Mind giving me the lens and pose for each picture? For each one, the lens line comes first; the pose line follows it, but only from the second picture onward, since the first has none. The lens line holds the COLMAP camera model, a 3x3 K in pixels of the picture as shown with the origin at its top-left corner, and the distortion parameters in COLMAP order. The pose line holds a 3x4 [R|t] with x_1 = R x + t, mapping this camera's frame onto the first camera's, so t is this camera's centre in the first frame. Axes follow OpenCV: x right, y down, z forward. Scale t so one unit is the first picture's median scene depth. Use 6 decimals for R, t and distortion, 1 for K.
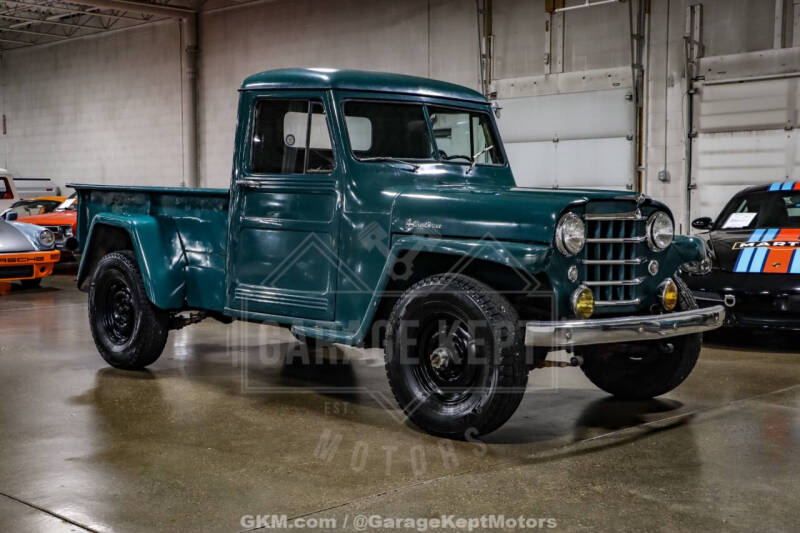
lens RADIAL K [[1081.3, 0, 400.0], [0, 1081.3, 266.5], [0, 0, 1]] dist [-0.007555, 0.392576]
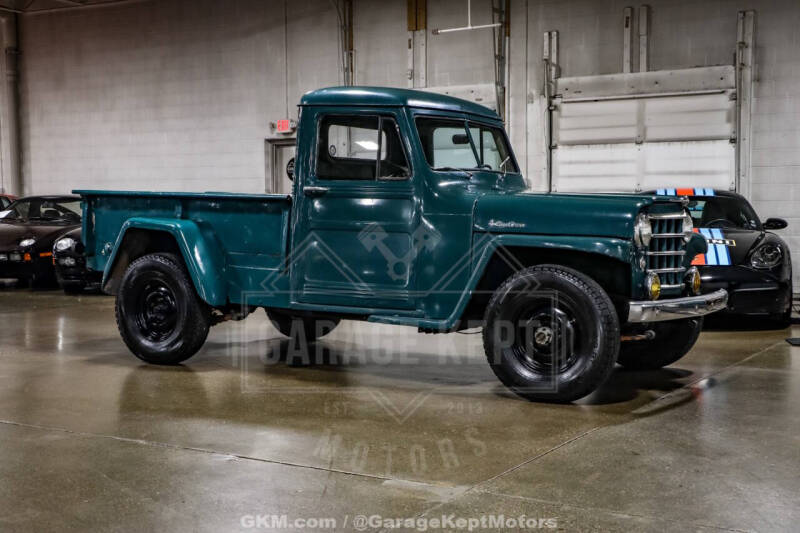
lens RADIAL K [[1081.3, 0, 400.0], [0, 1081.3, 266.5], [0, 0, 1]] dist [-0.007555, 0.392576]
pose [[0.970491, -0.017046, 0.240534, -0.249693], [0.018677, 0.999815, -0.004503, 0.006847], [-0.240413, 0.008863, 0.970630, -0.071230]]
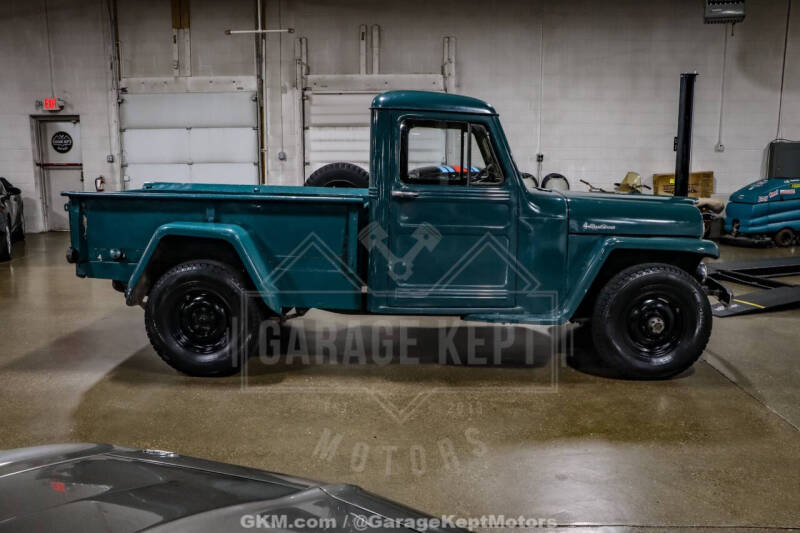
lens RADIAL K [[715.3, 0, 400.0], [0, 715.3, 266.5], [0, 0, 1]] dist [-0.152319, 0.189766]
pose [[0.718587, -0.111240, 0.686482, -0.505108], [0.043574, 0.992386, 0.115198, -0.067466], [-0.694070, -0.052867, 0.717963, 0.363433]]
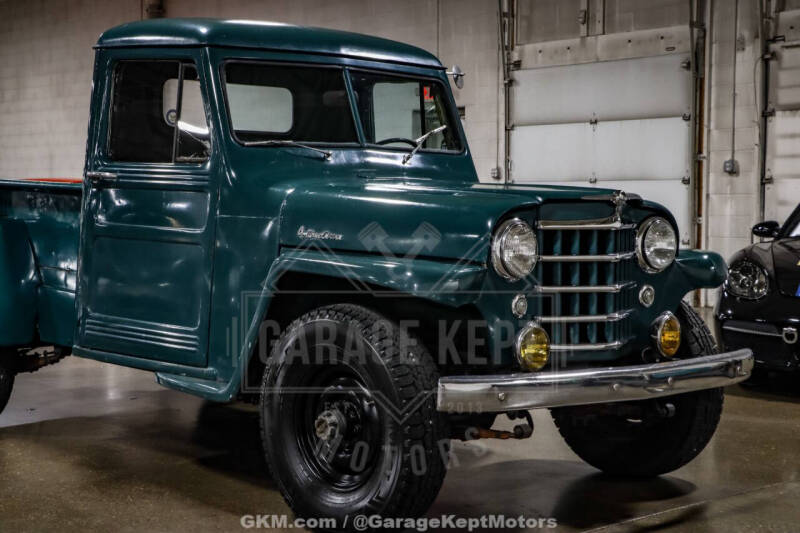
lens RADIAL K [[1297.2, 0, 400.0], [0, 1297.2, 266.5], [0, 0, 1]] dist [0.038784, 0.889973]
pose [[0.999295, 0.003974, -0.037324, 0.071808], [-0.004236, 0.999967, -0.006942, -0.008009], [0.037295, 0.007095, 0.999279, 0.098699]]
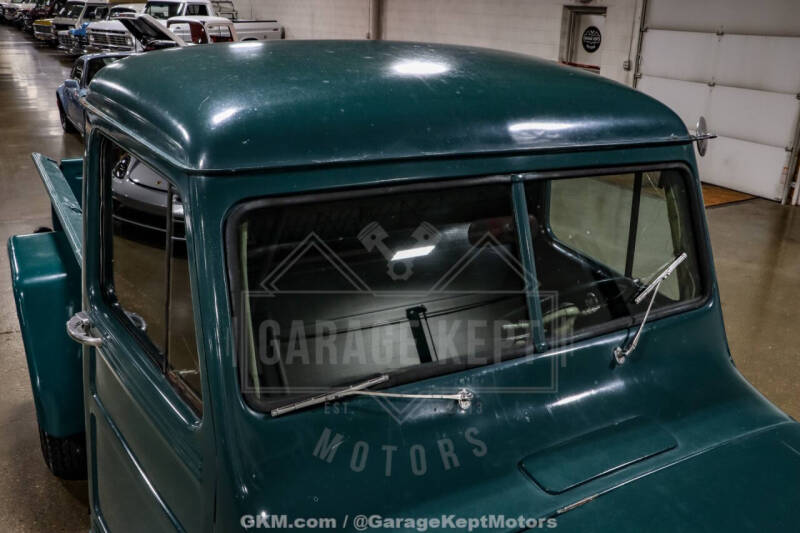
lens RADIAL K [[715.3, 0, 400.0], [0, 715.3, 266.5], [0, 0, 1]] dist [-0.152319, 0.189766]
pose [[0.974630, 0.109903, -0.194981, 0.025972], [-0.051080, 0.957373, 0.284302, -0.146454], [0.217915, -0.267130, 0.938698, 0.596996]]
